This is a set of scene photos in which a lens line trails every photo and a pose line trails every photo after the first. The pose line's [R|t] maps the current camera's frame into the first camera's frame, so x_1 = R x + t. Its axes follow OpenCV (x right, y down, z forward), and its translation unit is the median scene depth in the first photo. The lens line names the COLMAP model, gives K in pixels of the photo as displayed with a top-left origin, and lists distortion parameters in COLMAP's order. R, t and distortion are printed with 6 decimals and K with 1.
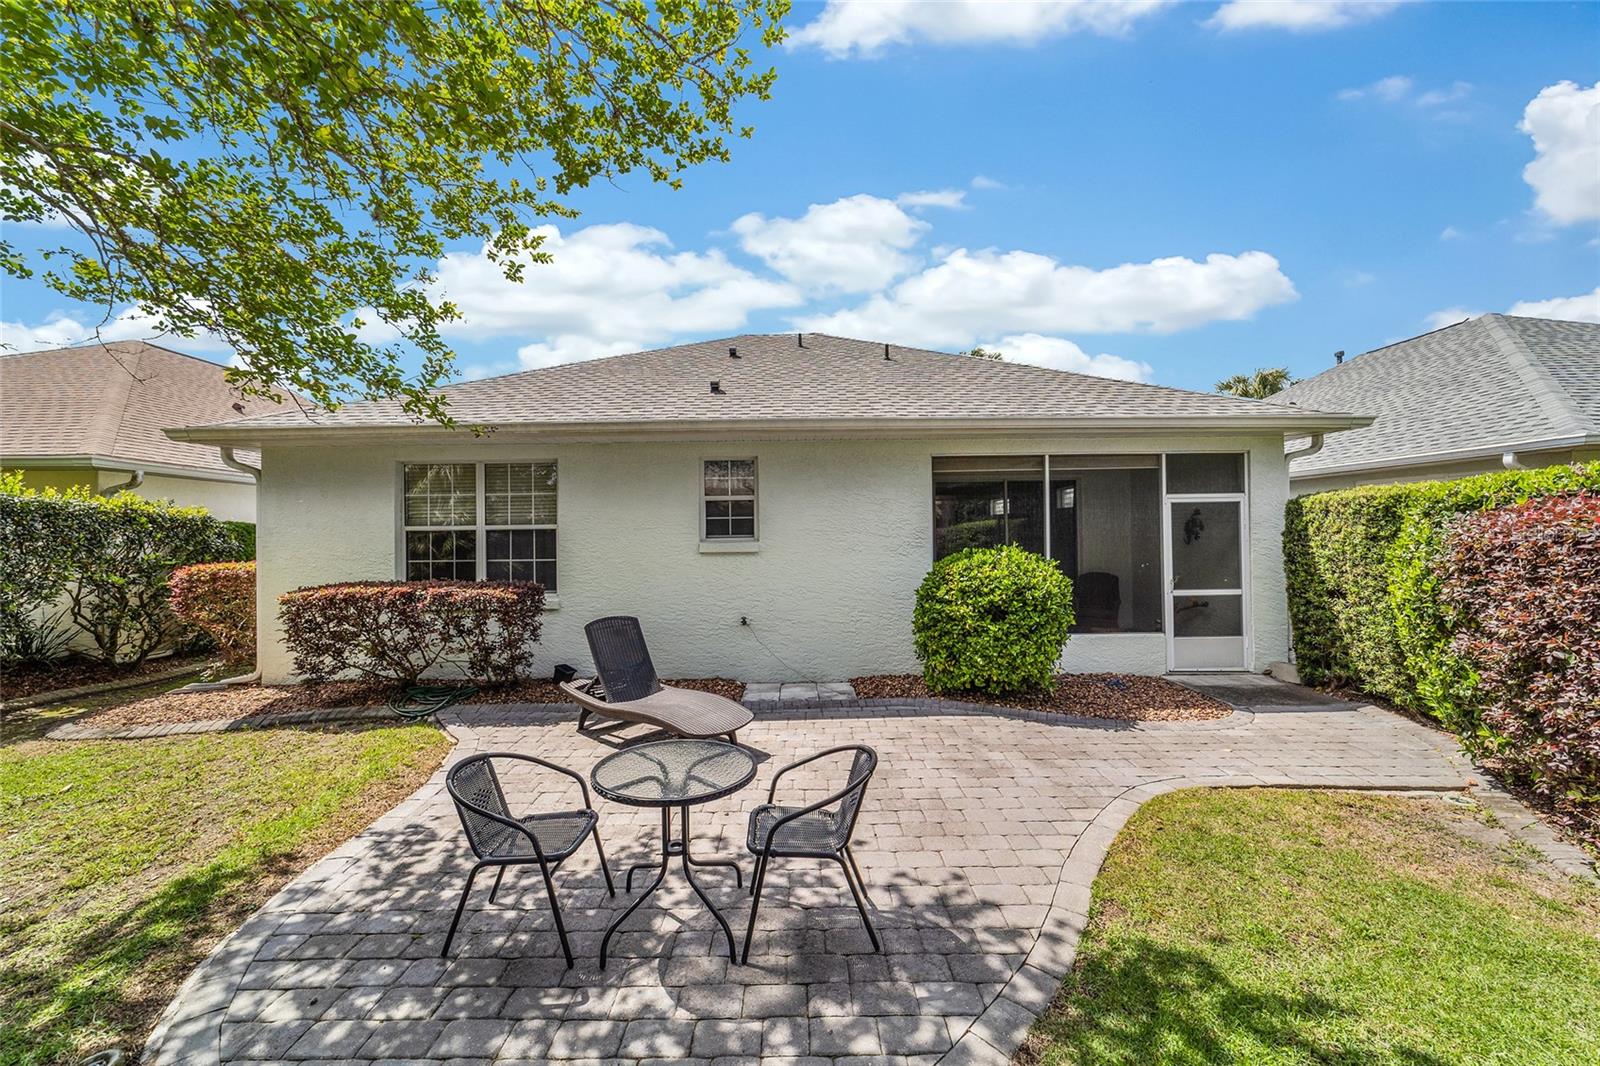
lens RADIAL K [[607.0, 0, 805.4], [0, 607.0, 525.7], [0, 0, 1]] dist [-0.012893, 0.006512]
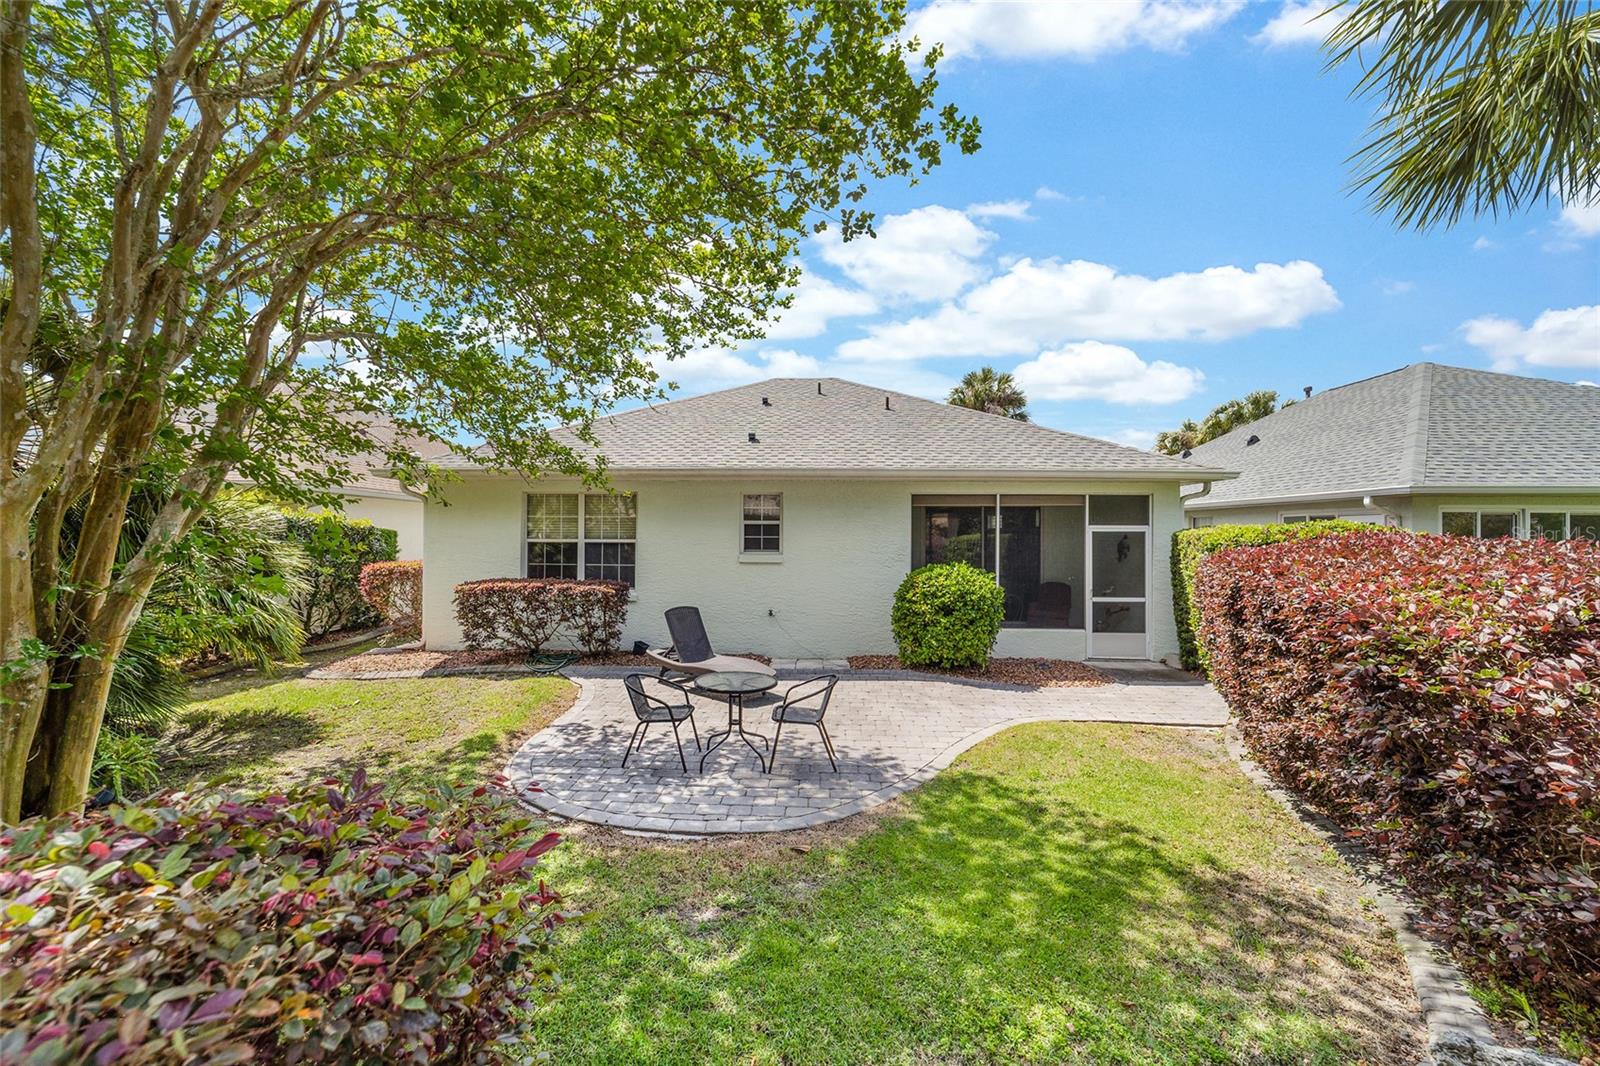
lens RADIAL K [[593.3, 0, 800.0], [0, 593.3, 533.0], [0, 0, 1]] dist [-0.013953, -0.000023]
pose [[0.998368, 0.016787, -0.054583, 0.038868], [-0.016298, 0.999823, 0.009394, -0.041207], [0.054731, -0.008490, 0.998465, -0.372076]]
